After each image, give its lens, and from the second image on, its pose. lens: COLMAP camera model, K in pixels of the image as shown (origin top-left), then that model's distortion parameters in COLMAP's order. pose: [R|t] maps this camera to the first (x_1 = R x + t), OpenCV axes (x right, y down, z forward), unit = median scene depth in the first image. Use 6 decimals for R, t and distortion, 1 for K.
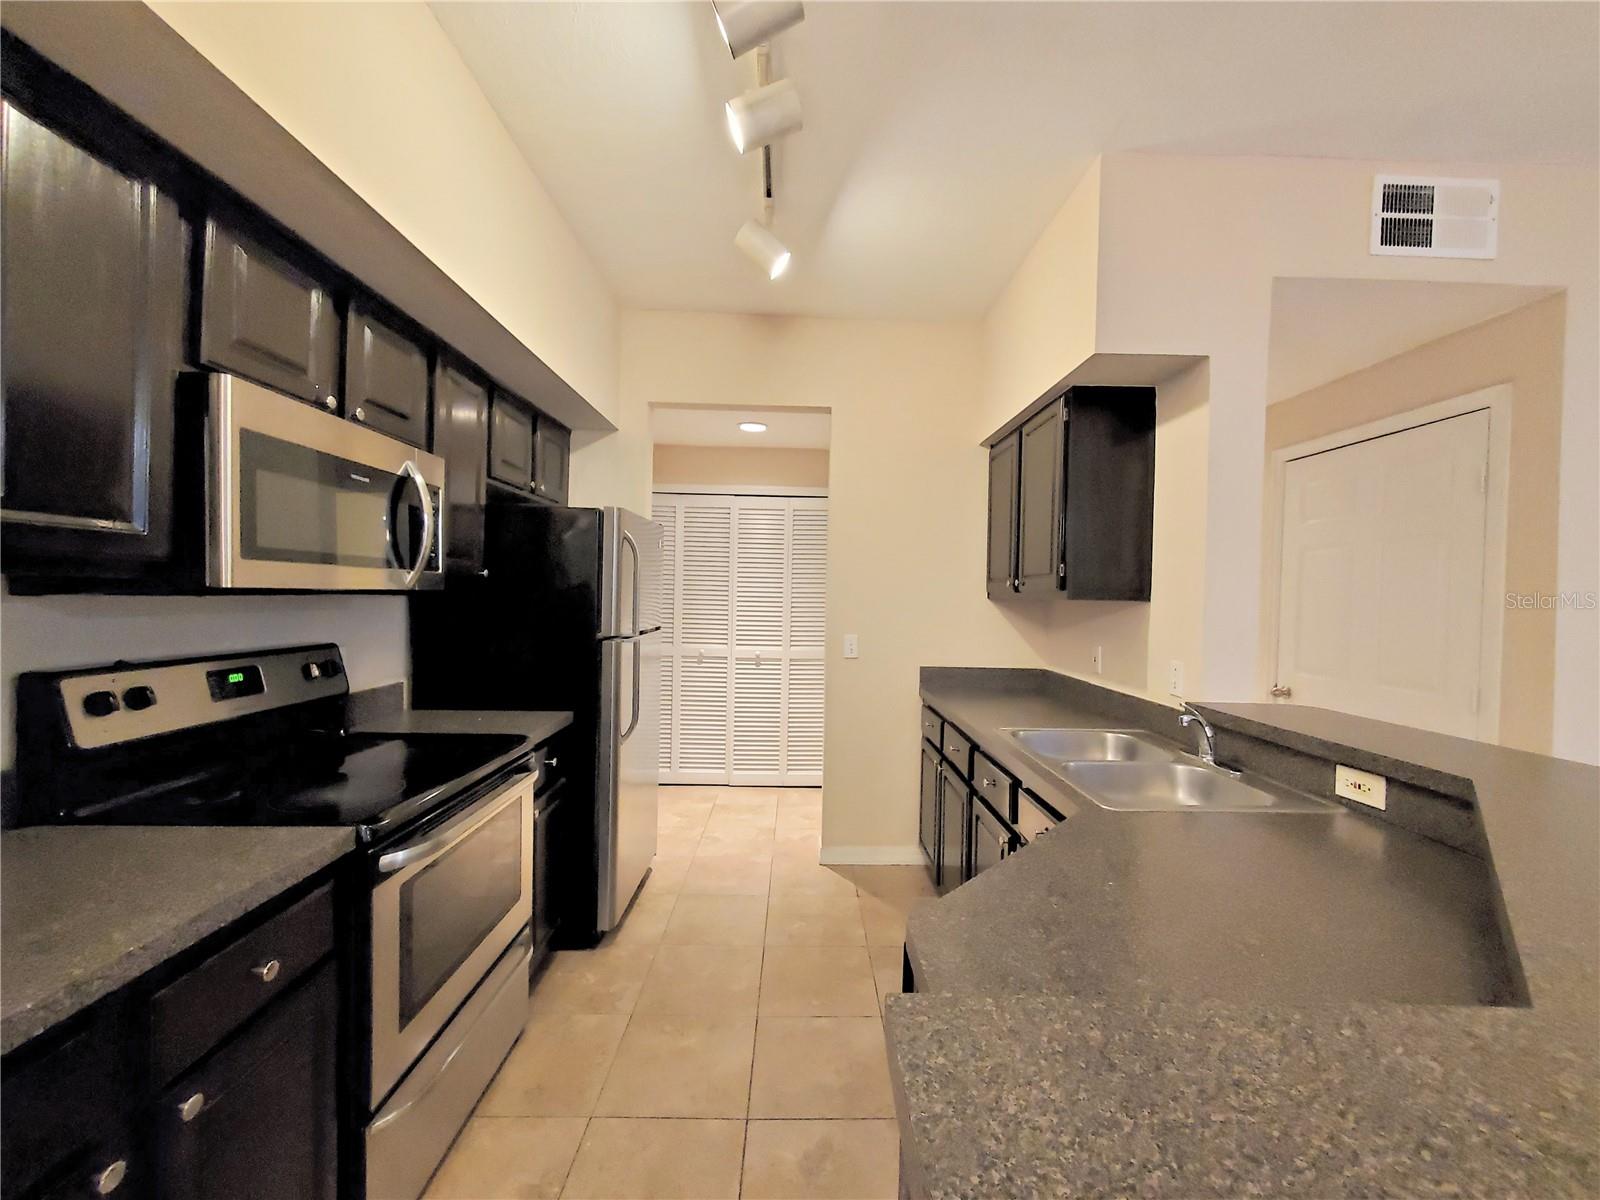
lens RADIAL K [[637.0, 0, 800.4], [0, 637.0, 603.0], [0, 0, 1]] dist [0.002415, 0.000268]
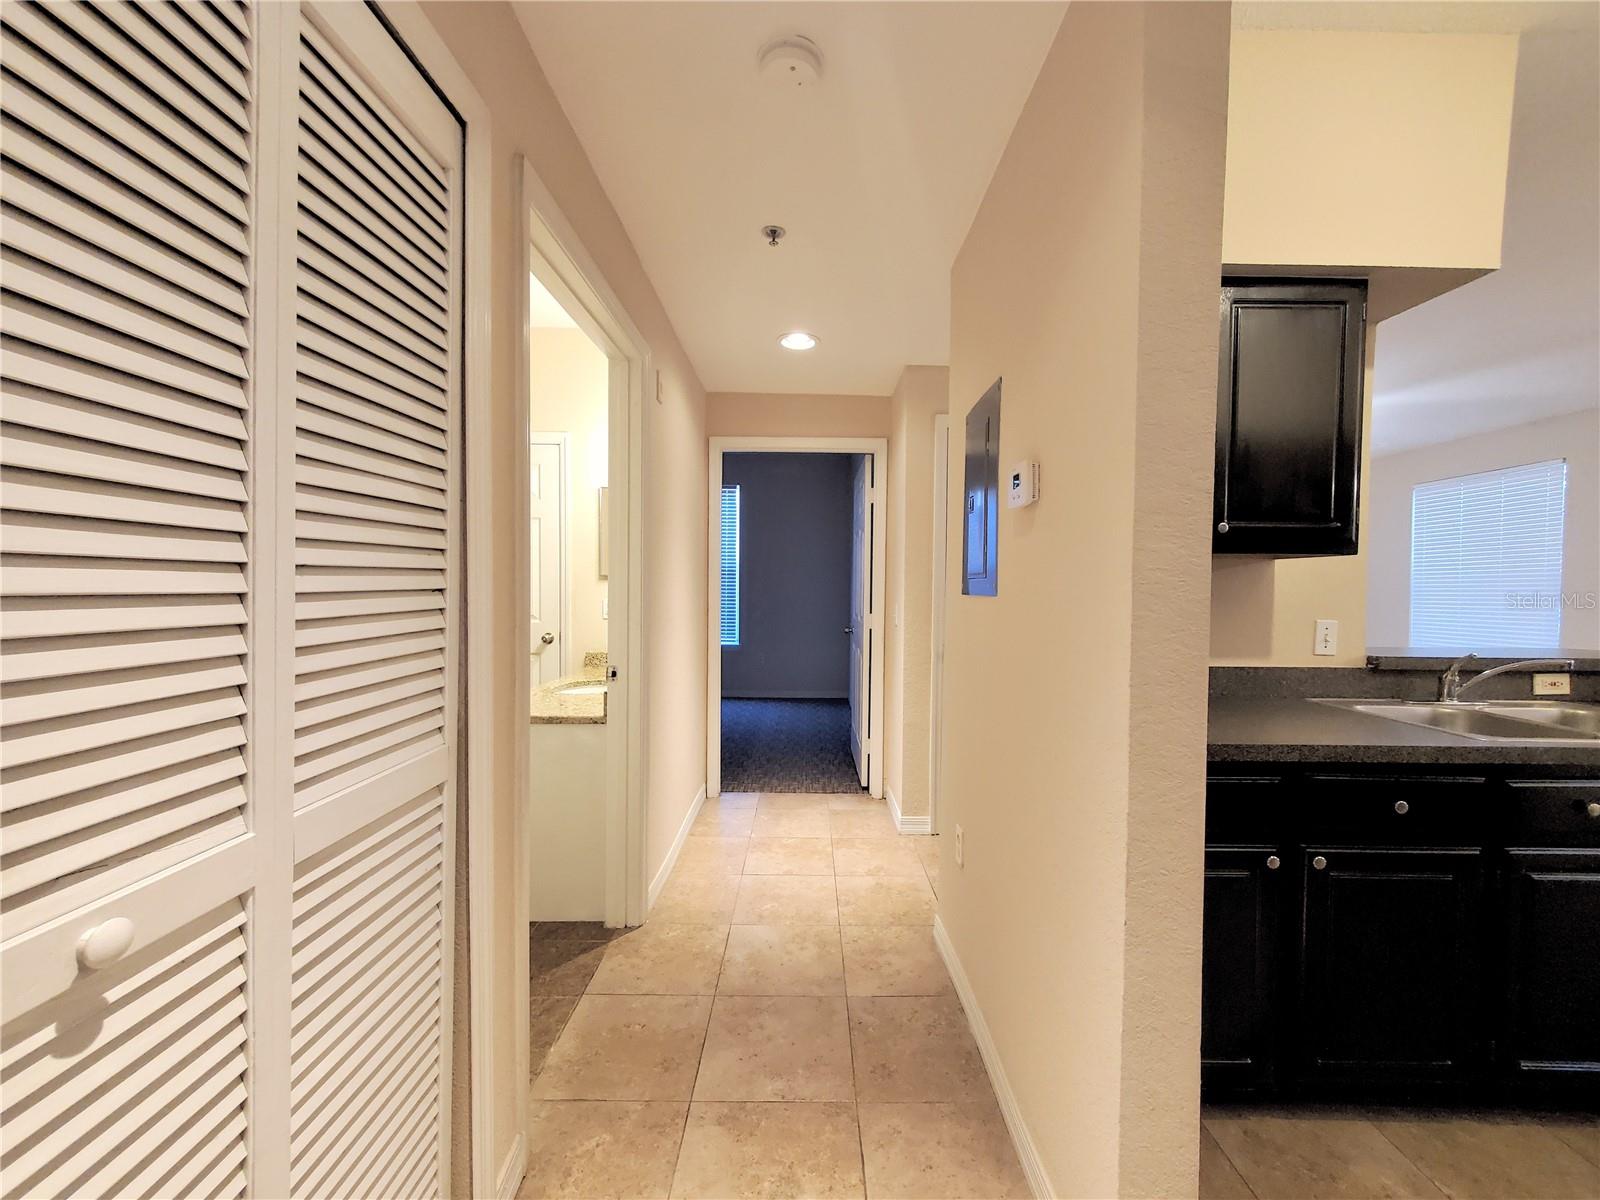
lens RADIAL K [[637.7, 0, 800.0], [0, 637.7, 600.0], [0, 0, 1]] dist [0.022175, -0.010284]
pose [[0.002738, -0.040181, 0.999189, -0.427454], [0.005806, 0.999176, 0.040165, 0.013925], [-0.999979, 0.005691, 0.002969, 1.877957]]
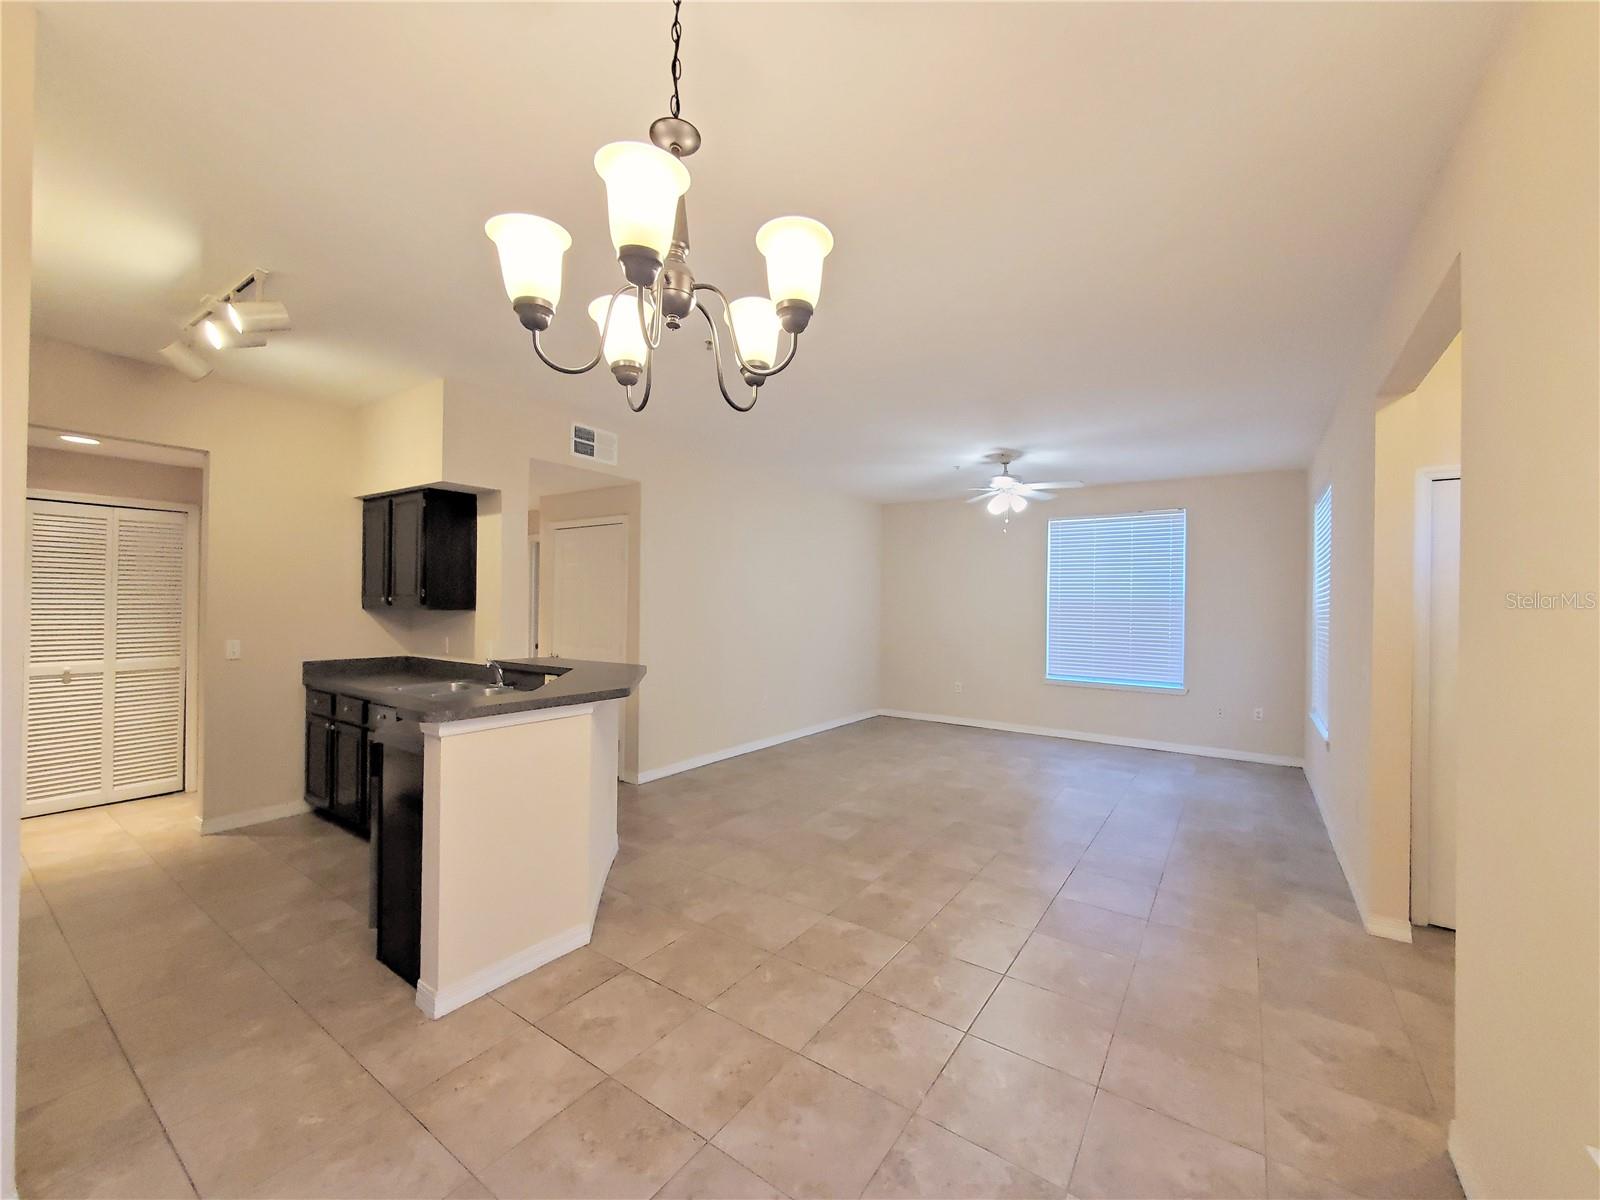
lens RADIAL K [[623.1, 0, 812.0], [0, 623.1, 607.4], [0, 0, 1]] dist [0.001993, 0.000032]
pose [[0.567623, -0.012781, 0.823189, -0.438717], [0.010159, 0.999912, 0.008520, -0.019347], [-0.823226, 0.003527, 0.567703, -0.943575]]
